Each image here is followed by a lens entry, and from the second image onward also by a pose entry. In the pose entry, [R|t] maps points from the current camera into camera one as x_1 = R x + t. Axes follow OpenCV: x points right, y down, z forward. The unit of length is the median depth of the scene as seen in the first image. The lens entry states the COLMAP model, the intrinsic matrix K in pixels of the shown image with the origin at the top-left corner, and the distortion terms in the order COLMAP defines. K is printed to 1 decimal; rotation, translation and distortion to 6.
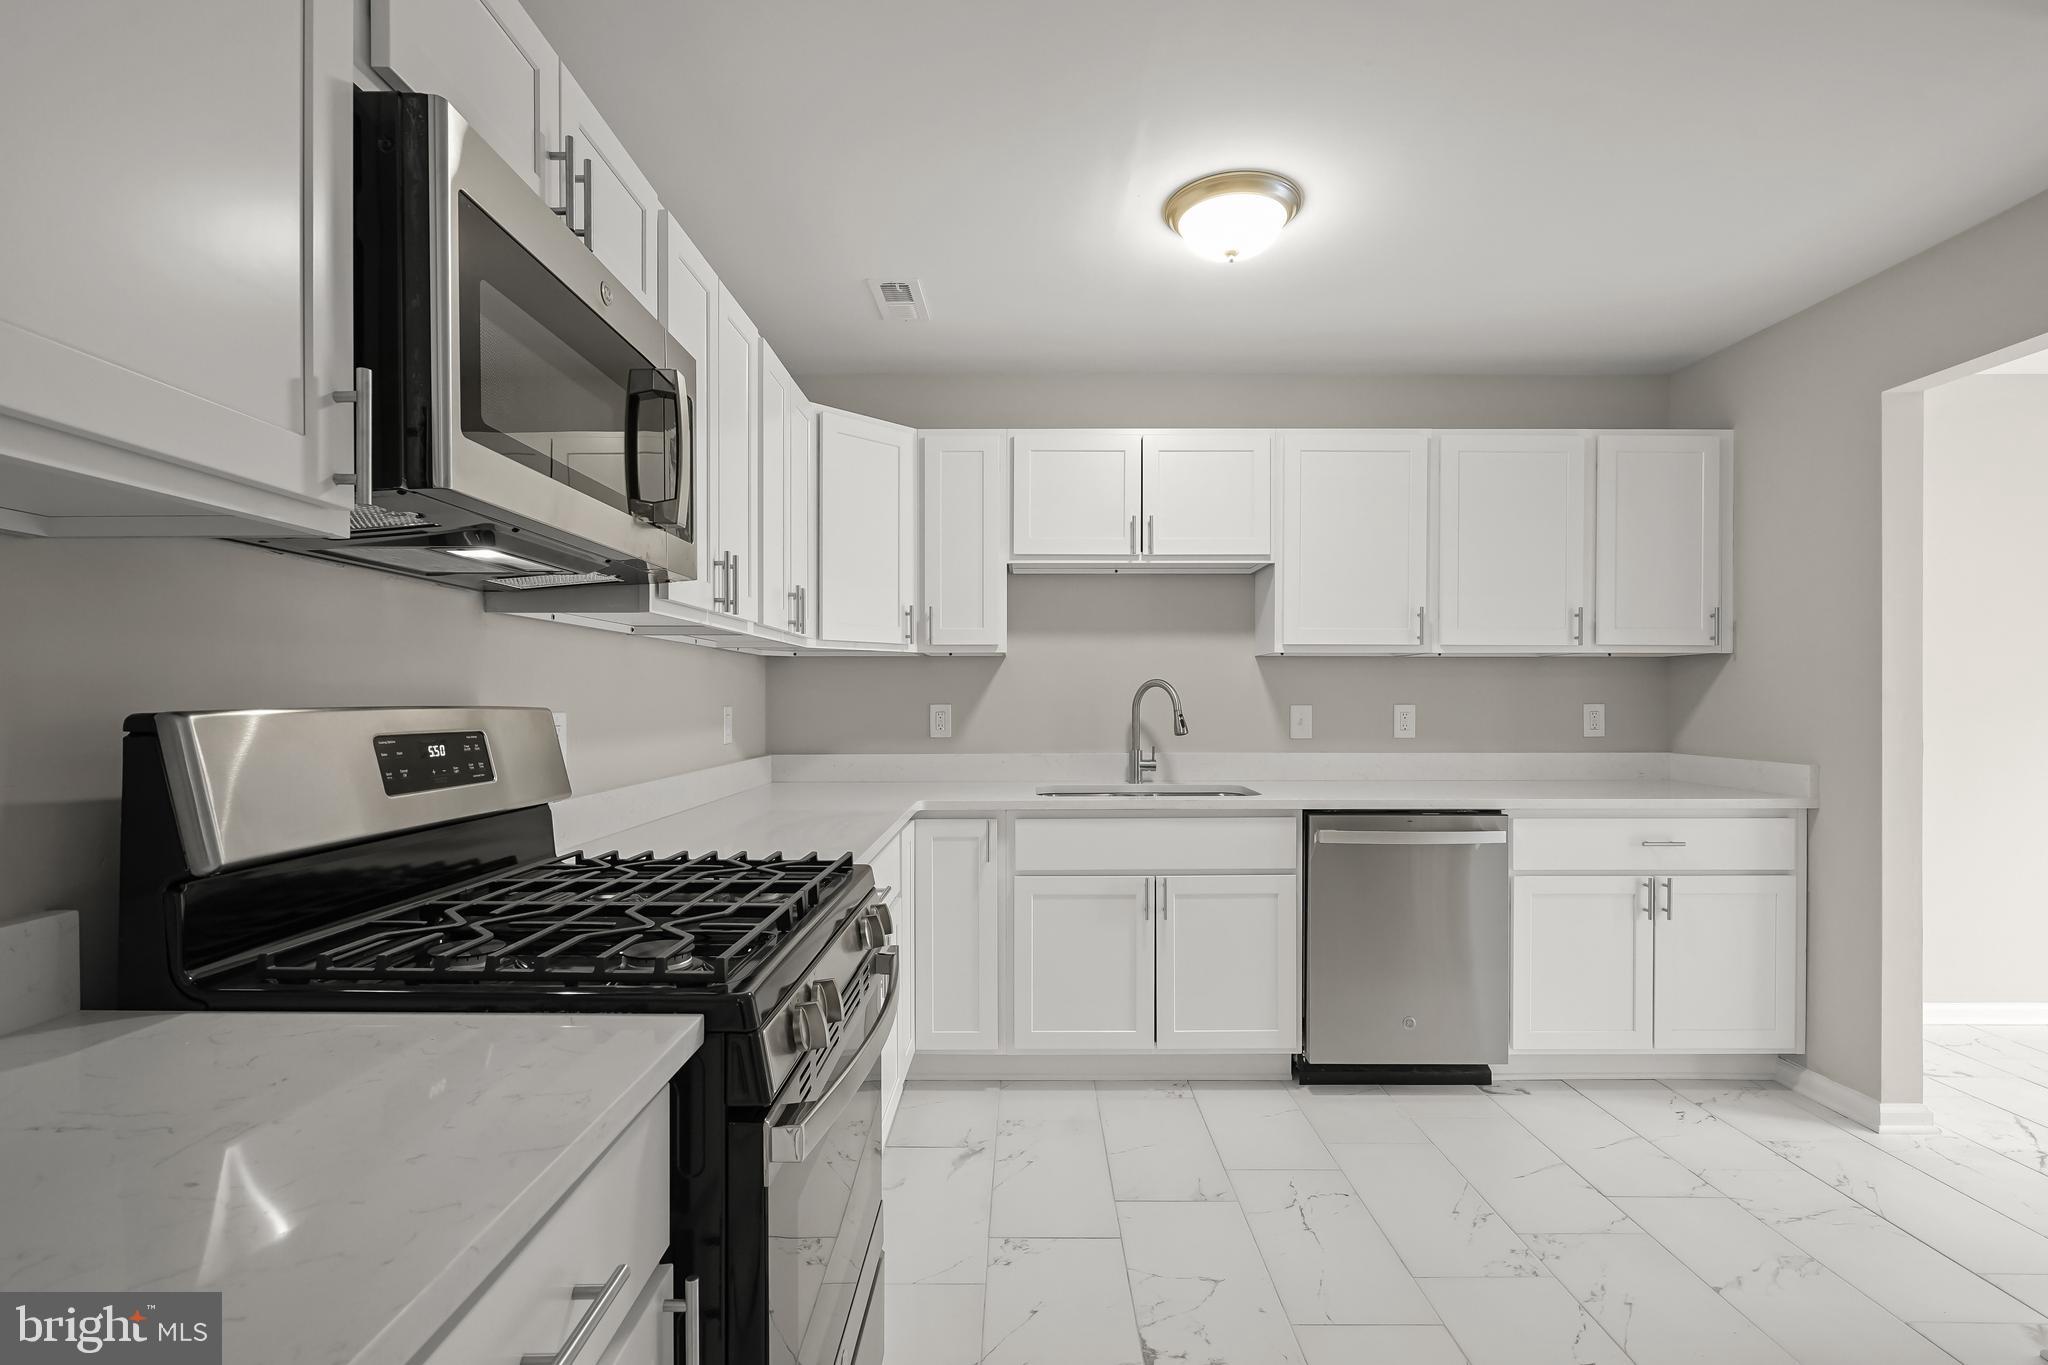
lens RADIAL K [[930.4, 0, 1027.4], [0, 930.4, 703.6], [0, 0, 1]] dist [-0.018440, 0.002686]
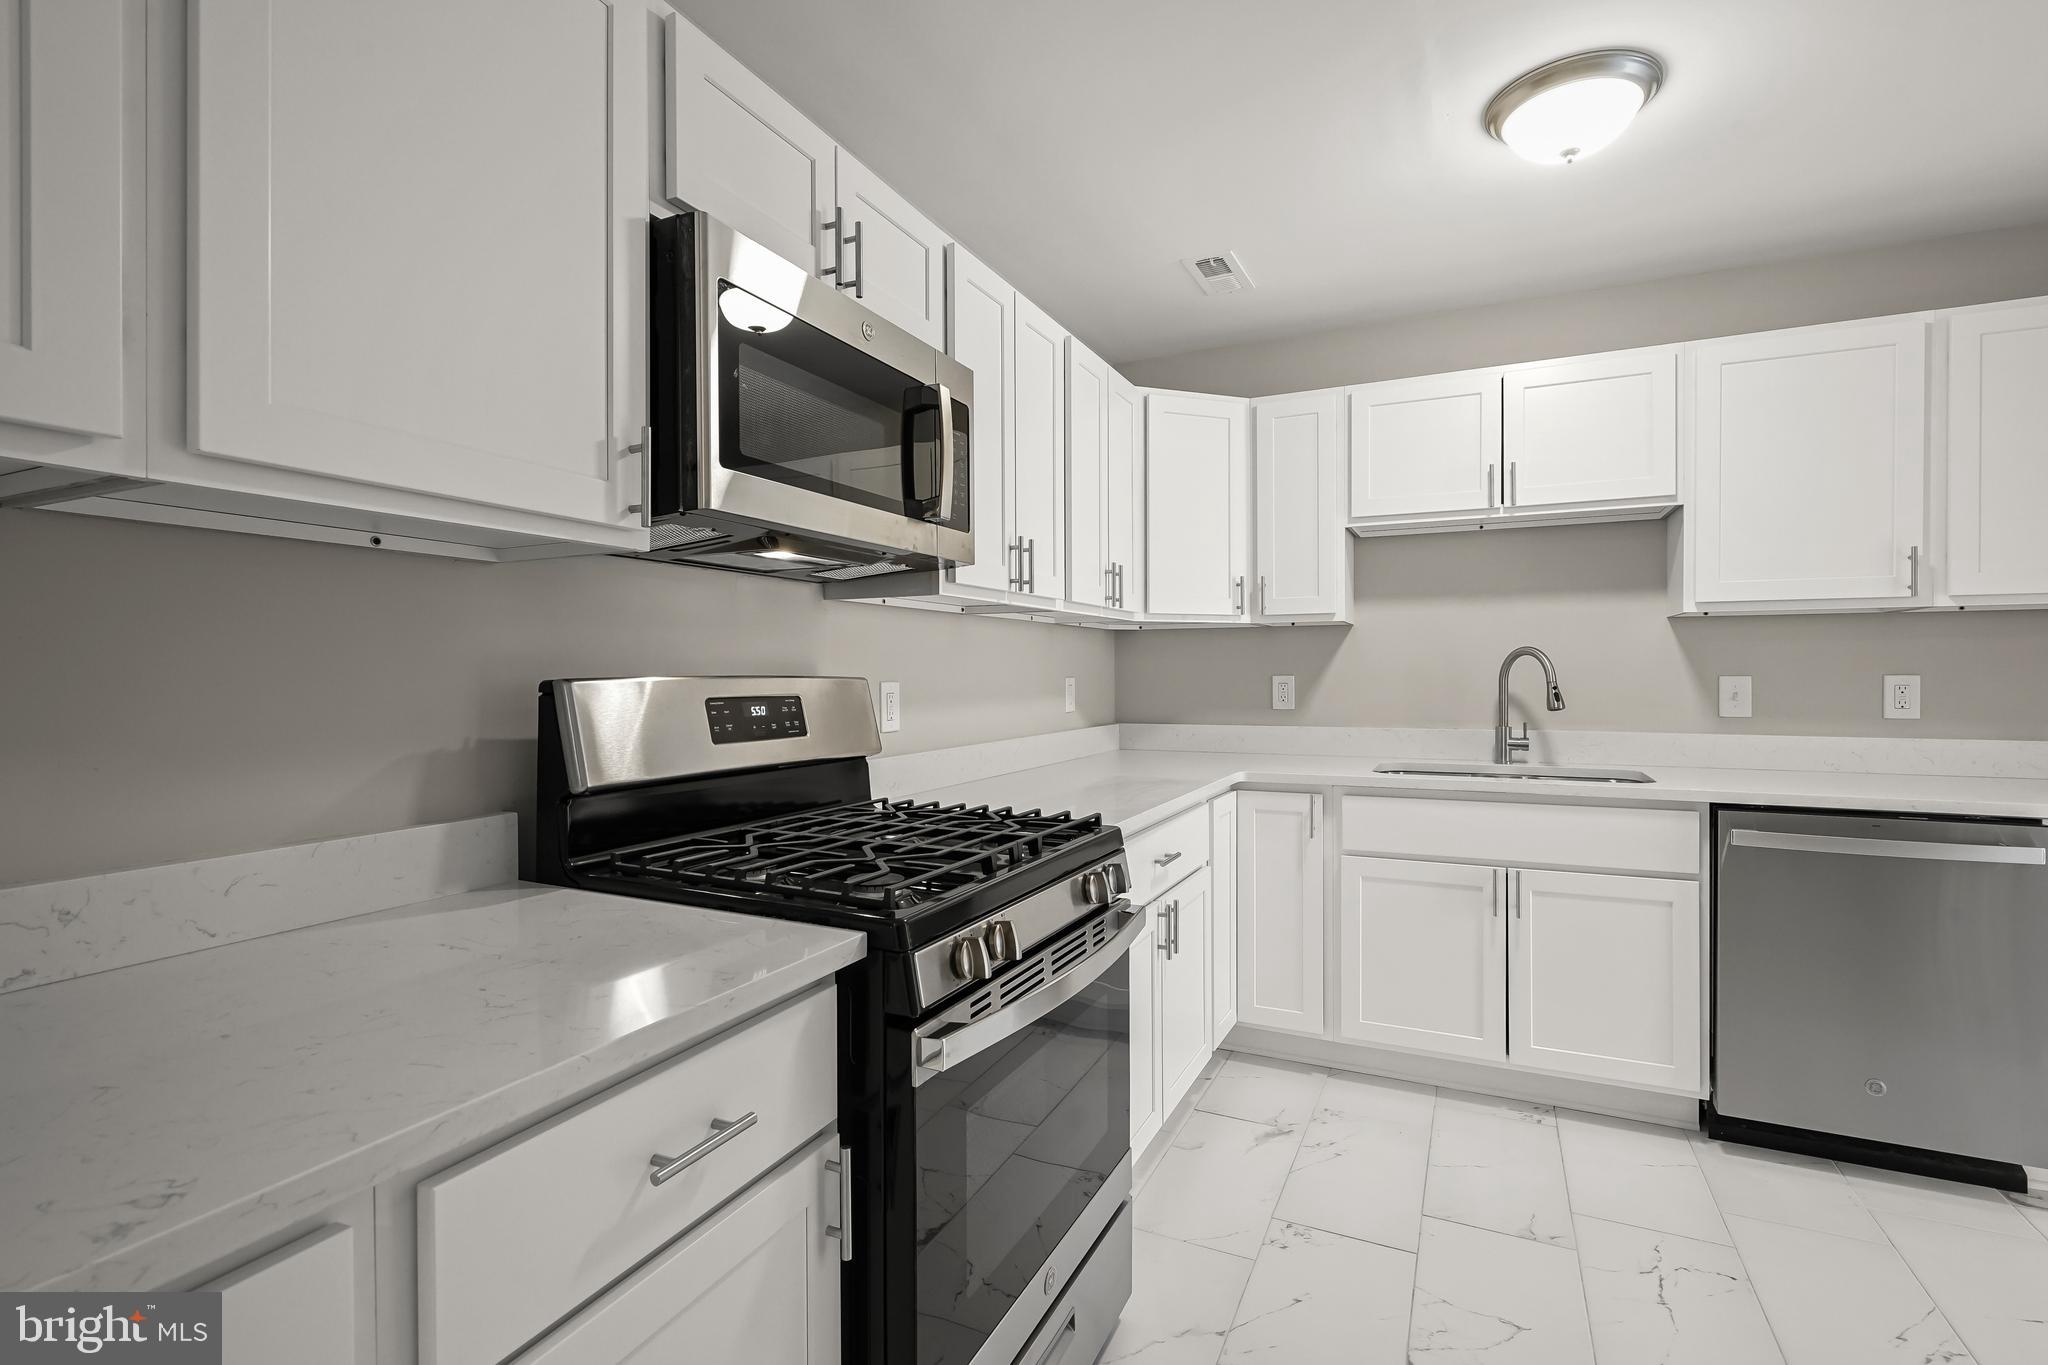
lens RADIAL K [[930.4, 0, 1029.0], [0, 930.4, 676.6], [0, 0, 1]] dist [-0.018440, 0.002686]
pose [[0.898887, -0.000502, -0.438180, 0.125843], [0.000814, 1.000000, 0.000524, 0.001734], [0.438179, -0.000827, 0.898887, 0.005080]]
